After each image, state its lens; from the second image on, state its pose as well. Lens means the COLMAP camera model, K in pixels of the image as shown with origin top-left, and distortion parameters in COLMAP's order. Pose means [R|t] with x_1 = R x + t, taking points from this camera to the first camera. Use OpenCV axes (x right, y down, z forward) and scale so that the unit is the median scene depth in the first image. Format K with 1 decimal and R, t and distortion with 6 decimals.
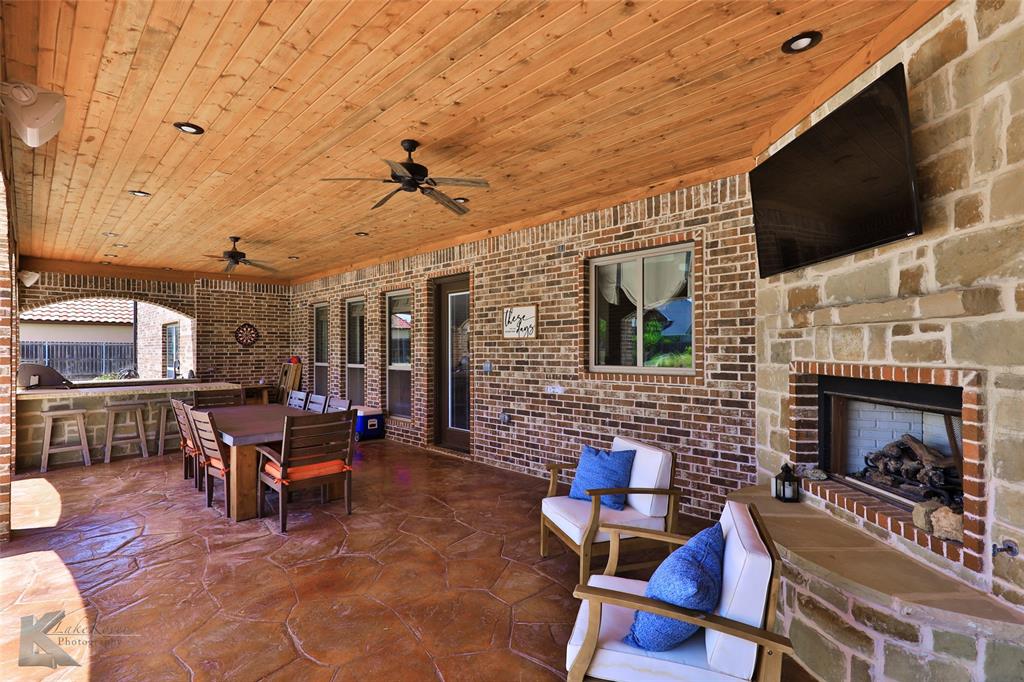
lens RADIAL K [[482.5, 0, 509.9], [0, 482.5, 347.8], [0, 0, 1]] dist [0.014086, 0.000070]
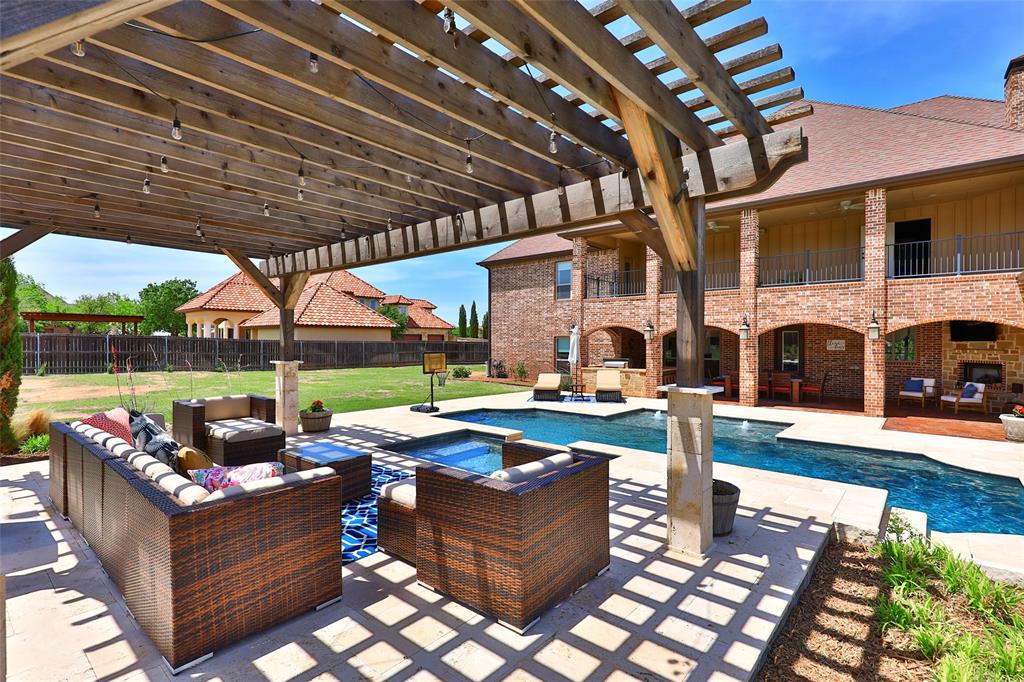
lens RADIAL K [[482.5, 0, 510.1], [0, 482.5, 341.3], [0, 0, 1]] dist [0.014086, 0.000070]
pose [[0.996742, 0.004857, 0.080516, -2.200401], [-0.005267, 0.999974, 0.004885, -0.079496], [-0.080490, -0.005293, 0.996741, -1.787073]]
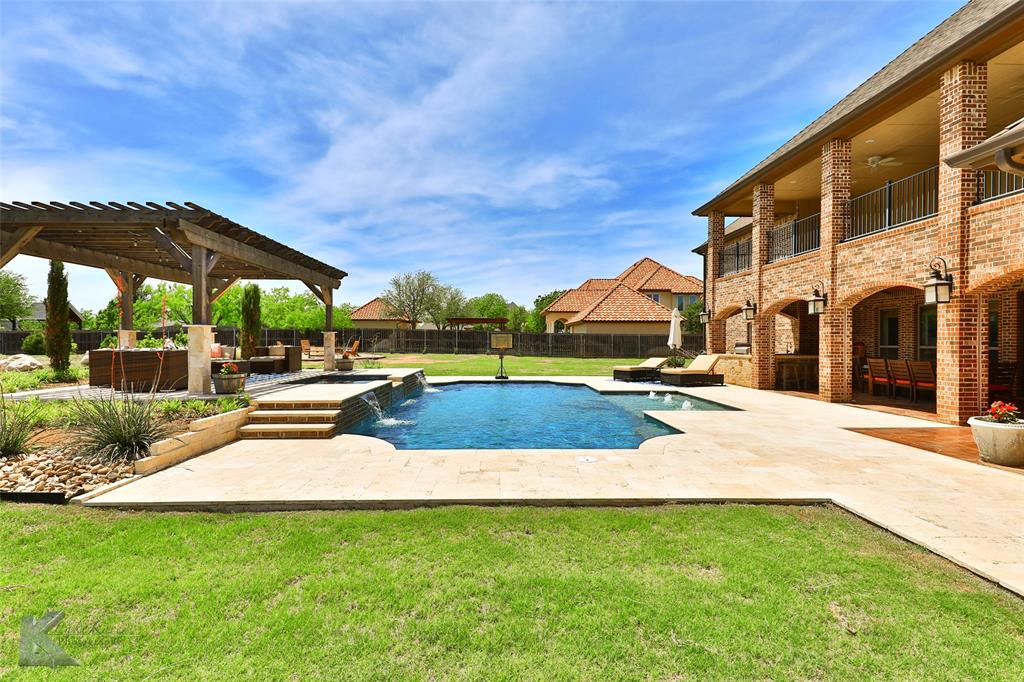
lens RADIAL K [[482.5, 0, 511.0], [0, 482.5, 341.4], [0, 0, 1]] dist [0.014086, 0.000070]
pose [[0.724343, 0.004084, -0.689427, 0.188050], [0.000268, 0.999981, 0.006205, 0.041094], [0.689439, -0.004680, 0.724328, -1.586803]]
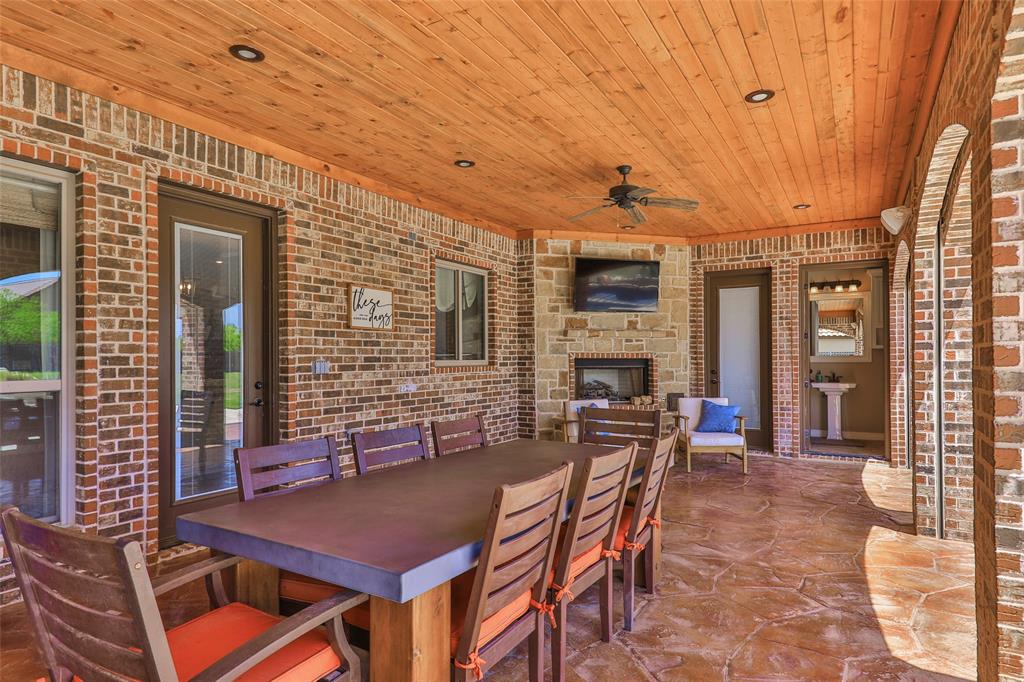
lens RADIAL K [[571.3, 0, 507.6], [0, 571.3, 355.9], [0, 0, 1]] dist [0.008403, 0.000838]
pose [[-0.245094, 0.007454, 0.969471, -0.943880], [0.001474, 0.999972, -0.007316, 0.032227], [-0.969498, -0.000365, -0.245098, 1.020179]]
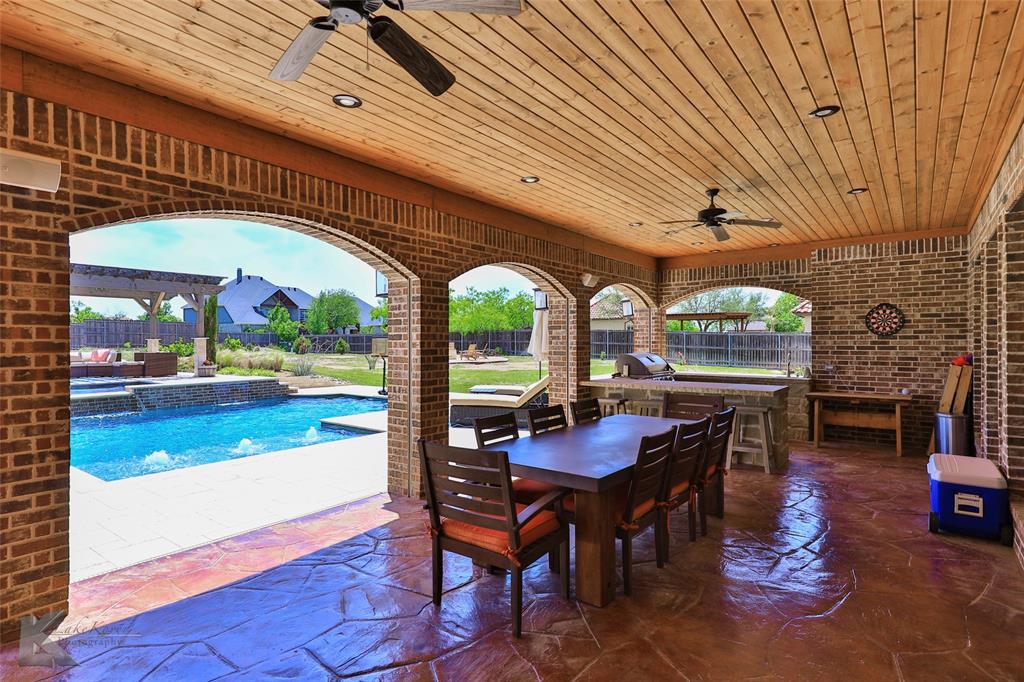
lens RADIAL K [[523.7, 0, 510.2], [0, 523.7, 341.6], [0, 0, 1]] dist [0.003502, 0.002185]
pose [[0.142007, 0.002436, -0.989863, 0.204855], [0.005882, 0.999977, 0.003305, -0.003218], [0.989848, -0.006292, 0.141989, 0.681159]]
